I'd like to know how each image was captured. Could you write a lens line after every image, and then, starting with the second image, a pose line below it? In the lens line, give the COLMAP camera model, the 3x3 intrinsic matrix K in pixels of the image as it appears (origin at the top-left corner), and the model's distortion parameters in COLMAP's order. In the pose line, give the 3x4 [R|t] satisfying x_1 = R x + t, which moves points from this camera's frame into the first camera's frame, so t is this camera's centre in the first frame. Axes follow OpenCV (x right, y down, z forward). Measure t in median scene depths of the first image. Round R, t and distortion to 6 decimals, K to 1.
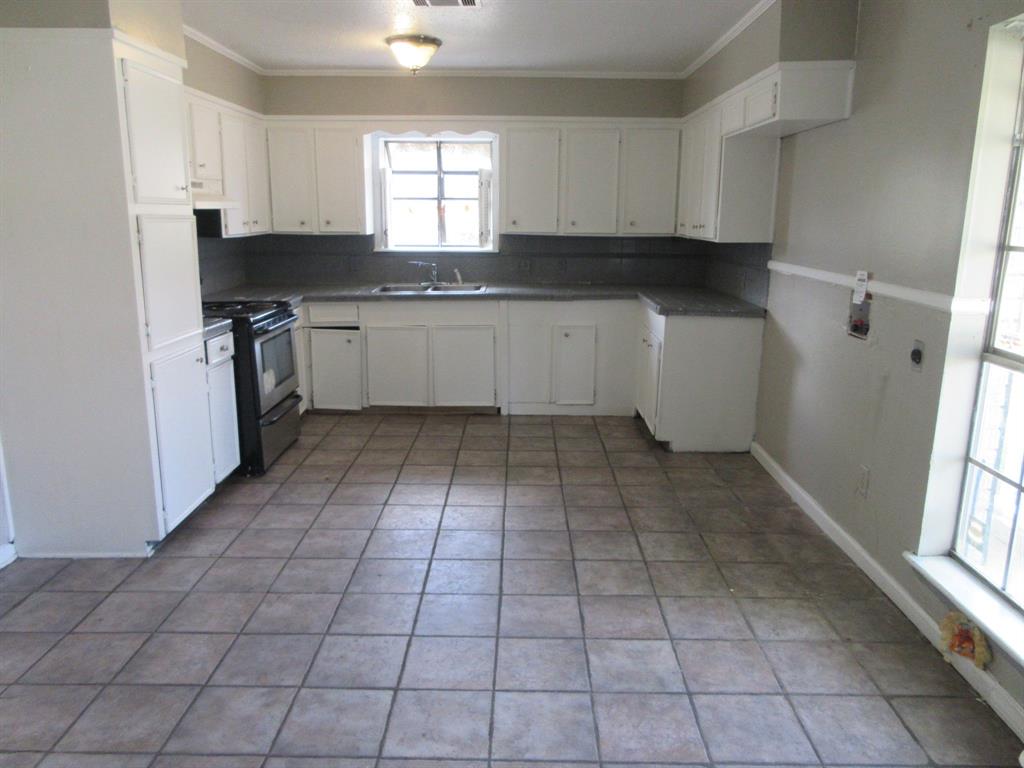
lens RADIAL K [[760.6, 0, 512.2], [0, 760.6, 382.9], [0, 0, 1]] dist [-0.004609, -0.000220]
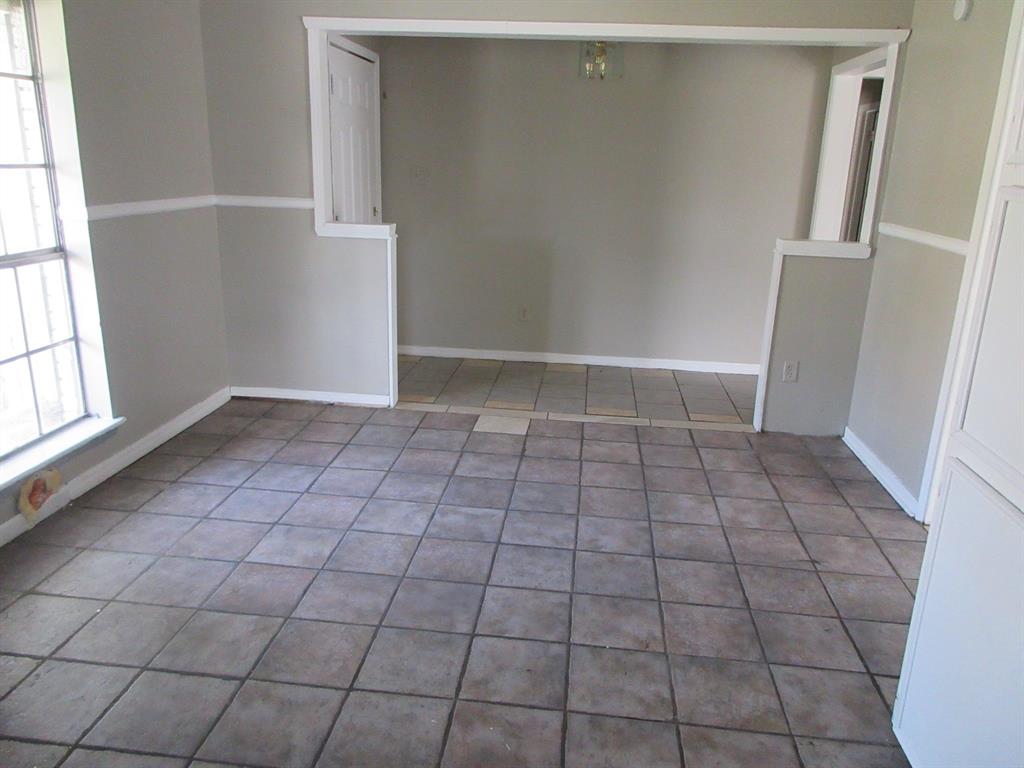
lens RADIAL K [[760.6, 0, 512.2], [0, 760.6, 382.1], [0, 0, 1]] dist [-0.004609, -0.000220]
pose [[-0.994294, -0.068314, 0.081933, -0.255045], [-0.019507, 0.871539, 0.489938, -0.438728], [-0.104878, 0.485544, -0.867898, 1.924945]]
